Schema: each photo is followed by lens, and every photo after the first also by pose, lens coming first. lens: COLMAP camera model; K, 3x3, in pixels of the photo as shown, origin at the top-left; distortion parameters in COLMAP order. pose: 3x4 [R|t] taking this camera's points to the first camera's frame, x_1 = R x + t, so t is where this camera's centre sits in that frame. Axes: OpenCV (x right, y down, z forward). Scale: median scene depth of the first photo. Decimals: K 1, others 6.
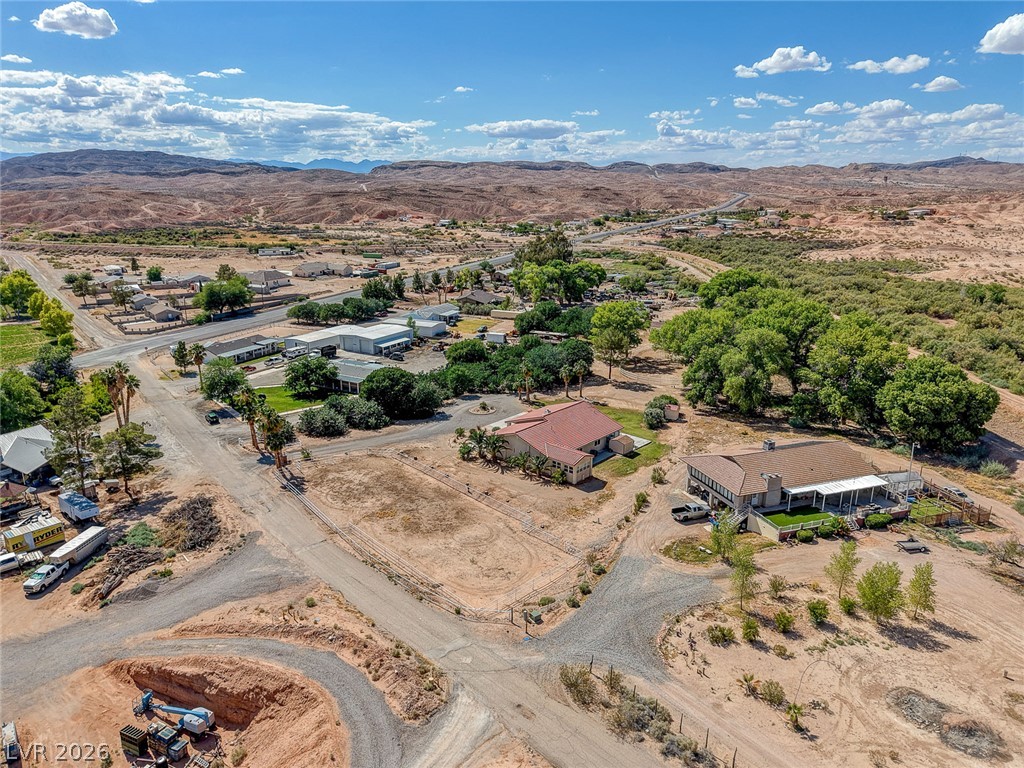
lens RADIAL K [[700.4, 0, 514.8], [0, 700.4, 363.9], [0, 0, 1]] dist [0.065359, -0.075068]
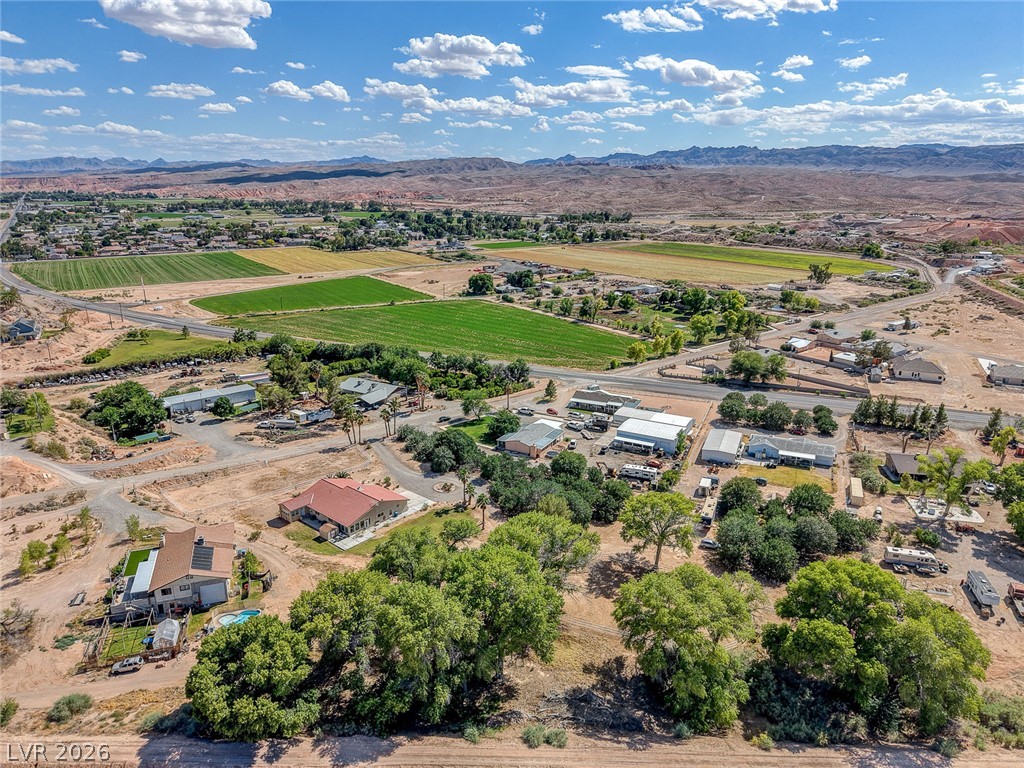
lens RADIAL K [[687.4, 0, 508.3], [0, 687.4, 385.5], [0, 0, 1]] dist [0.012585, -0.009426]
pose [[0.001664, 0.287390, -0.957812, 1.170704], [-0.247194, 0.928207, 0.278078, -0.515819], [0.968965, 0.236303, 0.072586, 1.059391]]
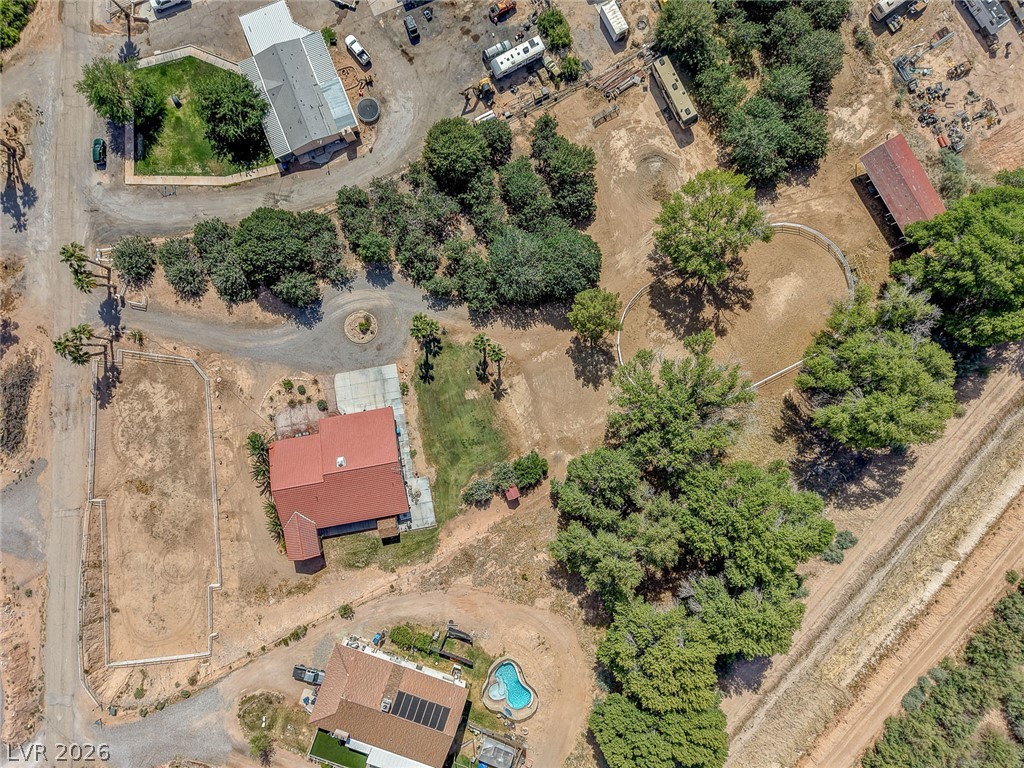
lens RADIAL K [[702.2, 0, 509.0], [0, 702.2, 380.2], [0, 0, 1]] dist [0.031288, -0.039238]
pose [[0.779219, 0.626752, -0.000440, 0.141014], [-0.152145, 0.189838, 0.969955, -0.817695], [0.608005, -0.755741, 0.243282, 0.924821]]
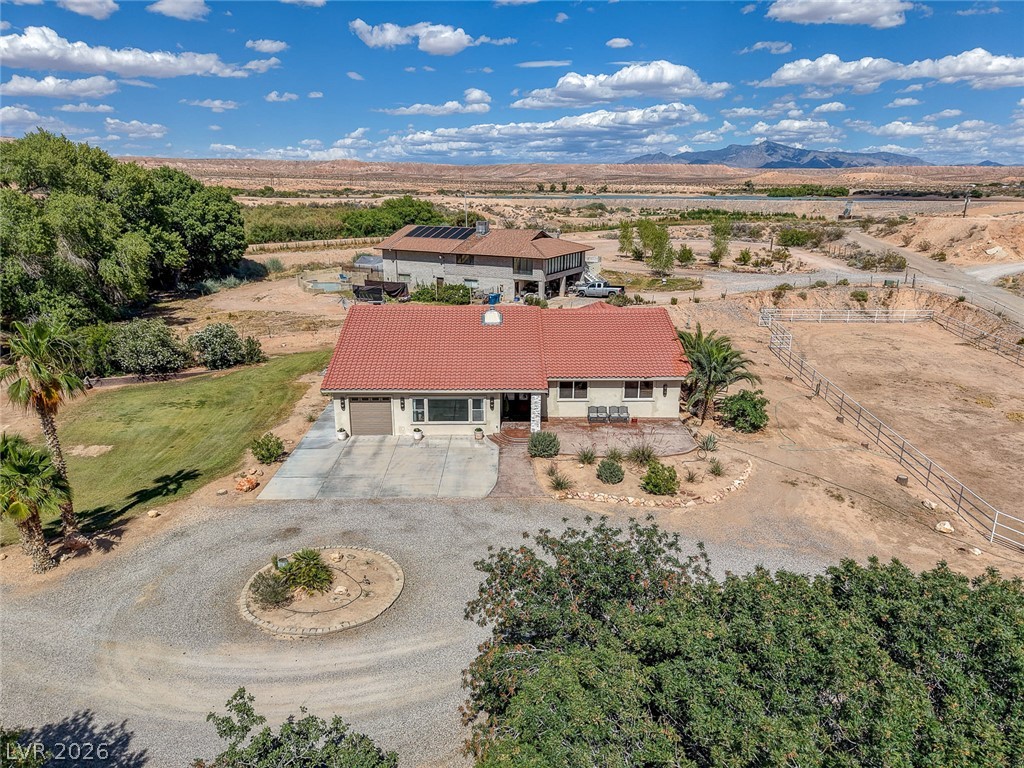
lens RADIAL K [[683.0, 0, 508.0], [0, 683.0, 385.6], [0, 0, 1]] dist [0.039588, -0.039263]
pose [[-0.671779, -0.214159, 0.709118, -0.201185], [0.177681, 0.882762, 0.434926, -0.047085], [-0.719126, 0.418172, -0.554969, 1.123402]]
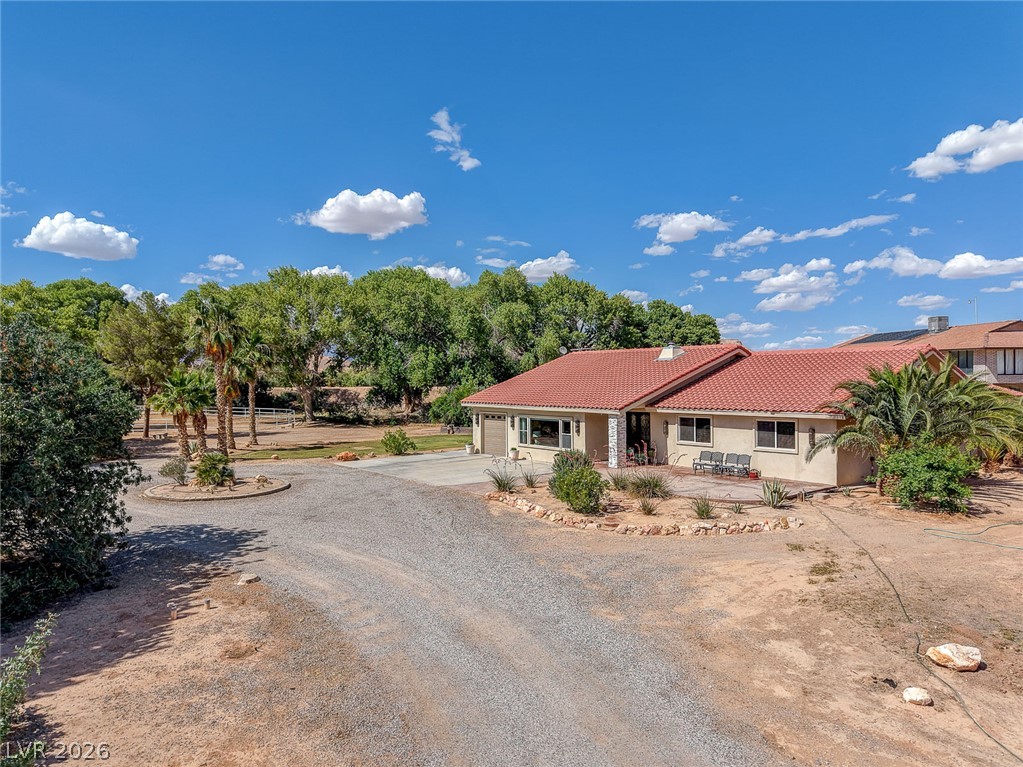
lens RADIAL K [[701.5, 0, 508.5], [0, 701.5, 379.7], [0, 0, 1]] dist [0.031288, -0.039238]
pose [[0.180968, -0.005481, 0.983474, -0.246169], [0.249127, 0.967626, -0.040449, 0.070114], [-0.951413, 0.252330, 0.176475, 0.947875]]
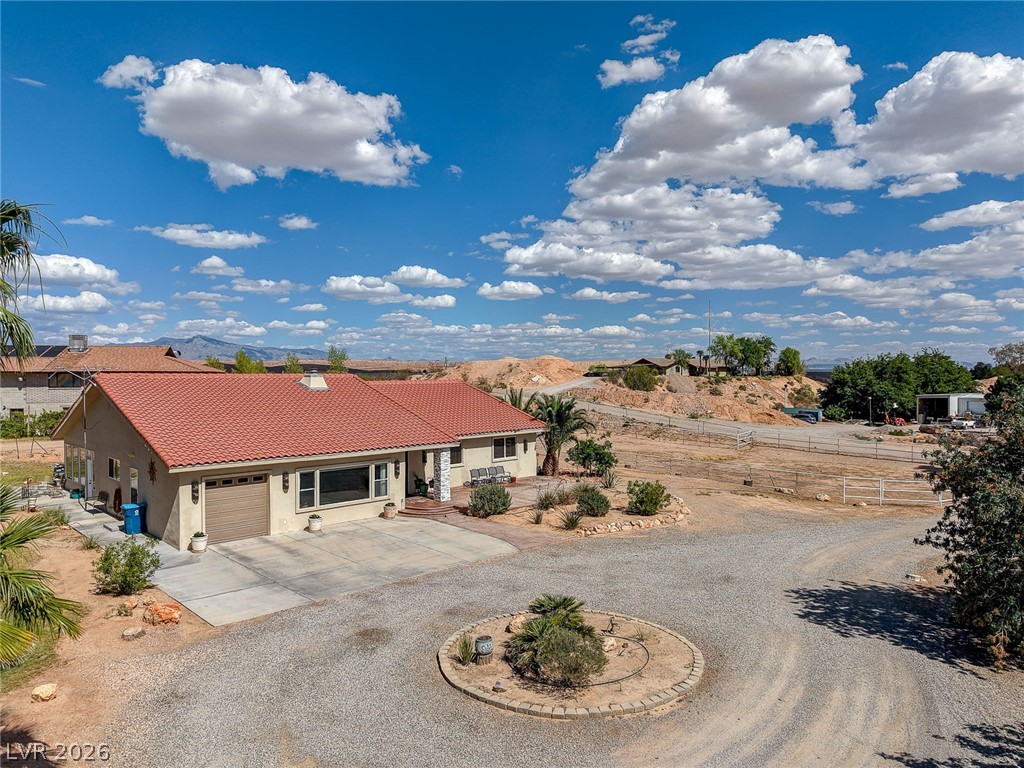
lens RADIAL K [[702.2, 0, 509.0], [0, 702.2, 380.2], [0, 0, 1]] dist [0.031288, -0.039238]
pose [[-0.996897, 0.000505, 0.078717, -0.048902], [0.020536, 0.967020, 0.253871, -0.000441], [-0.075993, 0.254700, -0.964030, 1.178271]]
